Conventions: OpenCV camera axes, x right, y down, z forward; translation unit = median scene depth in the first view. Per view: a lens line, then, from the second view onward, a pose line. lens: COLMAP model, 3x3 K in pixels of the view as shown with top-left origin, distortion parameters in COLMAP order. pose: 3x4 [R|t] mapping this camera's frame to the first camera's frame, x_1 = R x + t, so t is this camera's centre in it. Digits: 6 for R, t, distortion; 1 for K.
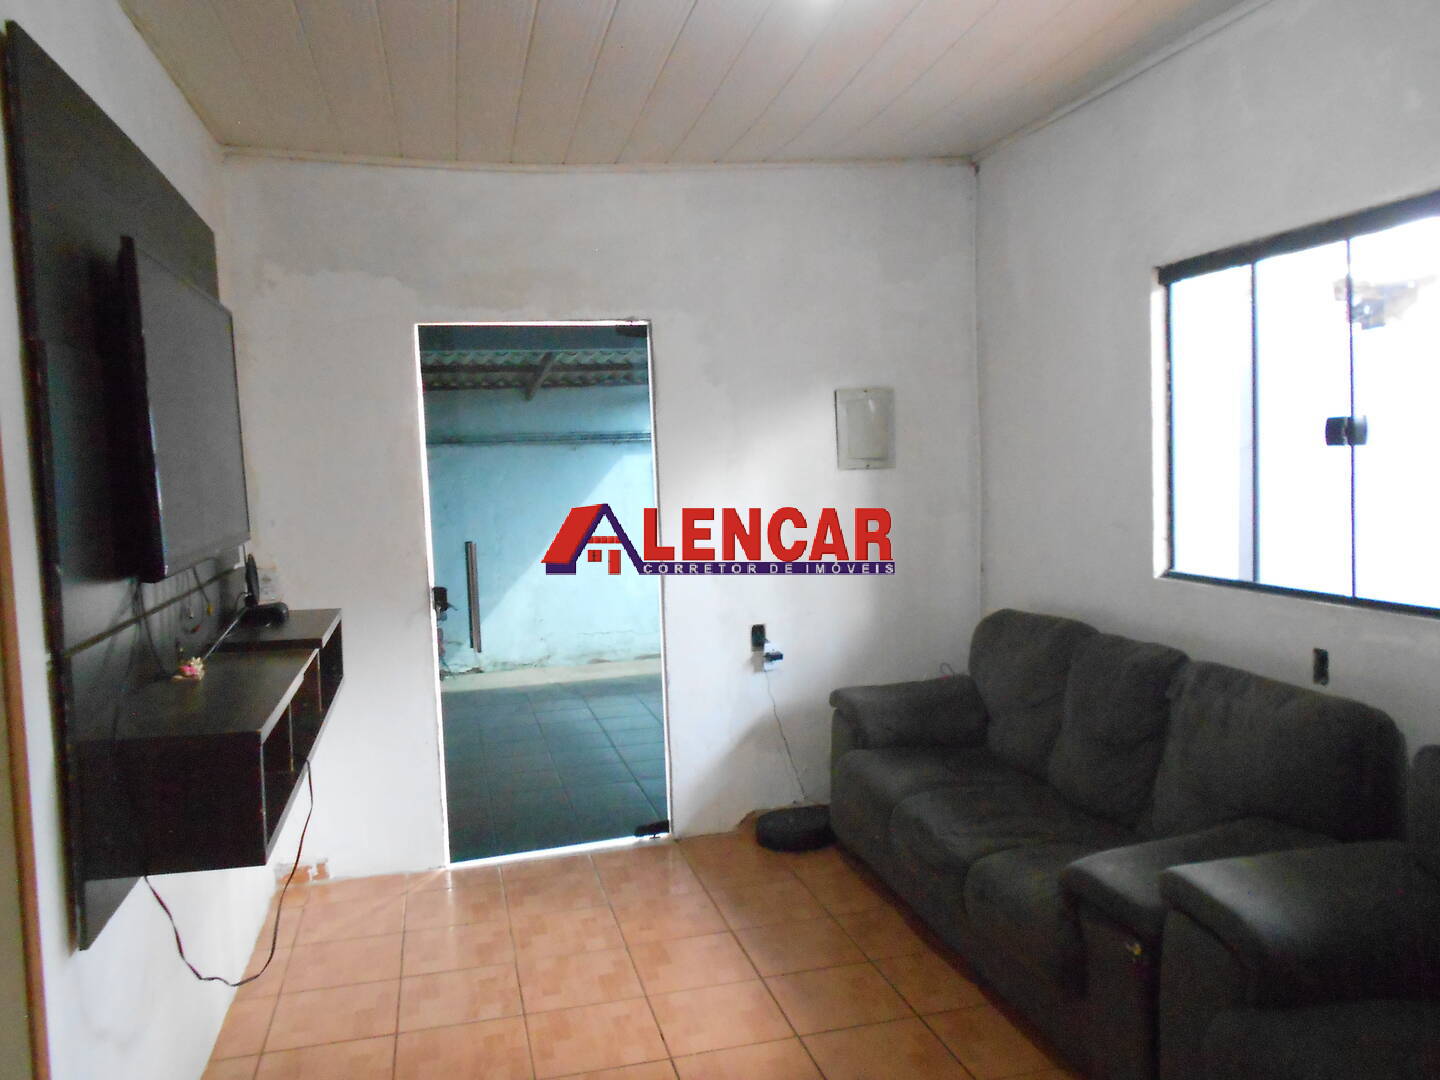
lens RADIAL K [[1093.3, 0, 721.7], [0, 1093.3, 539.5], [0, 0, 1]] dist [0.059572, -0.001563]
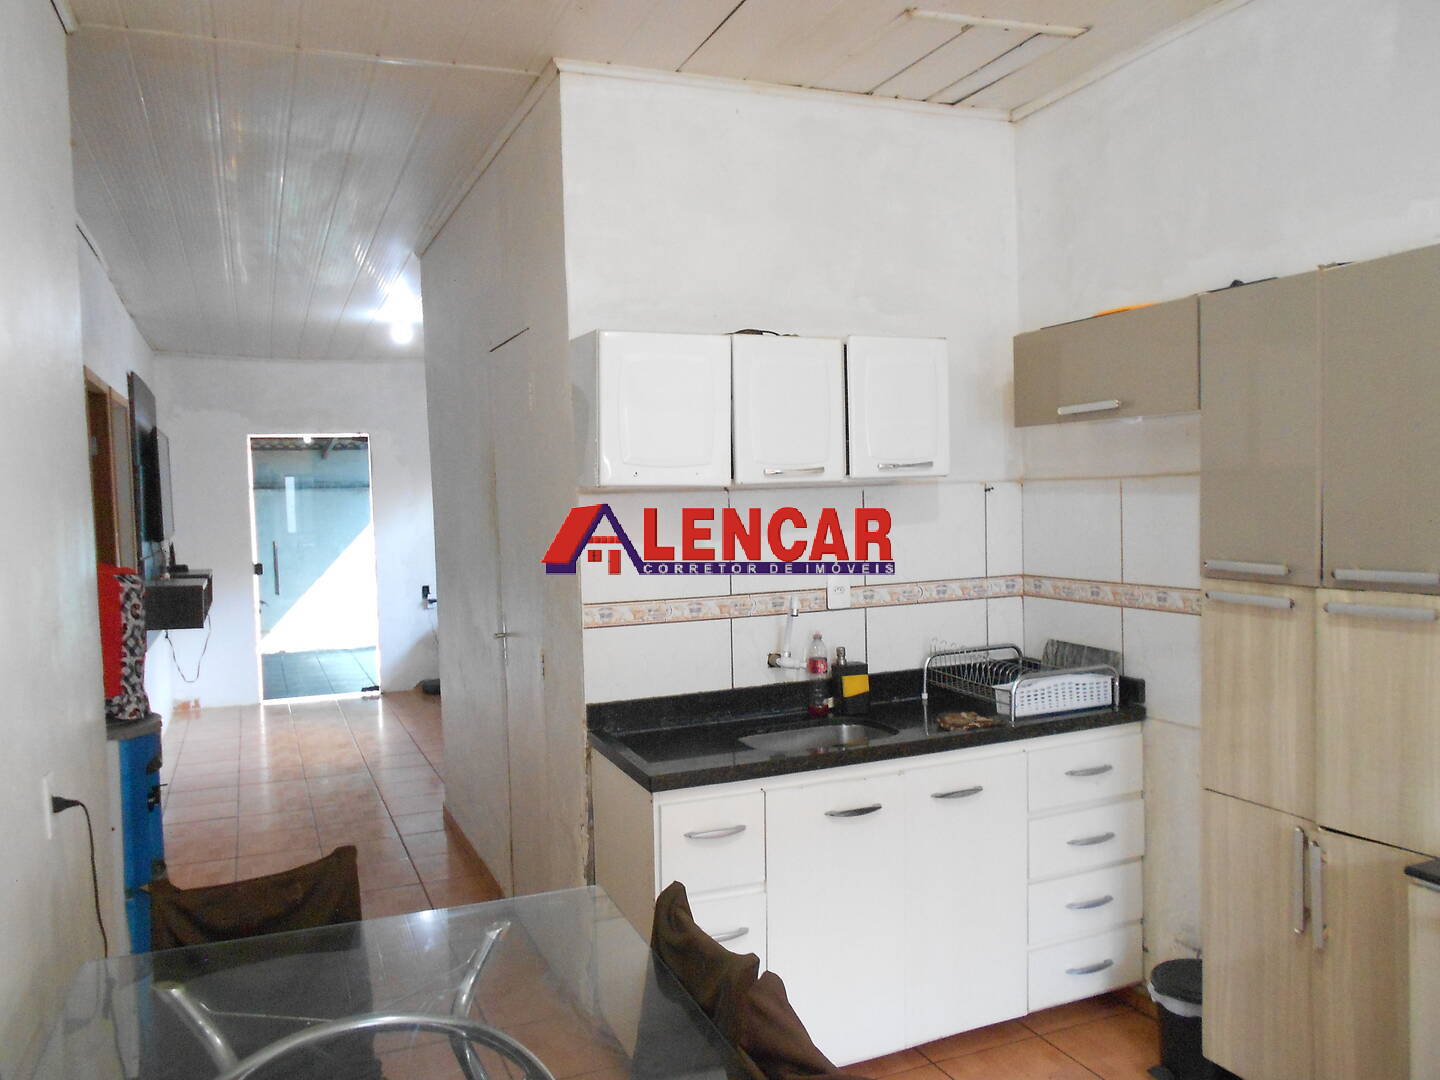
lens RADIAL K [[1111.2, 0, 718.4], [0, 1111.2, 553.6], [0, 0, 1]] dist [0.025763, -0.004924]
pose [[0.991042, 0.010267, 0.133158, 0.301003], [-0.008054, 0.999821, -0.017147, 0.051338], [-0.133310, 0.015921, 0.990947, -1.126409]]
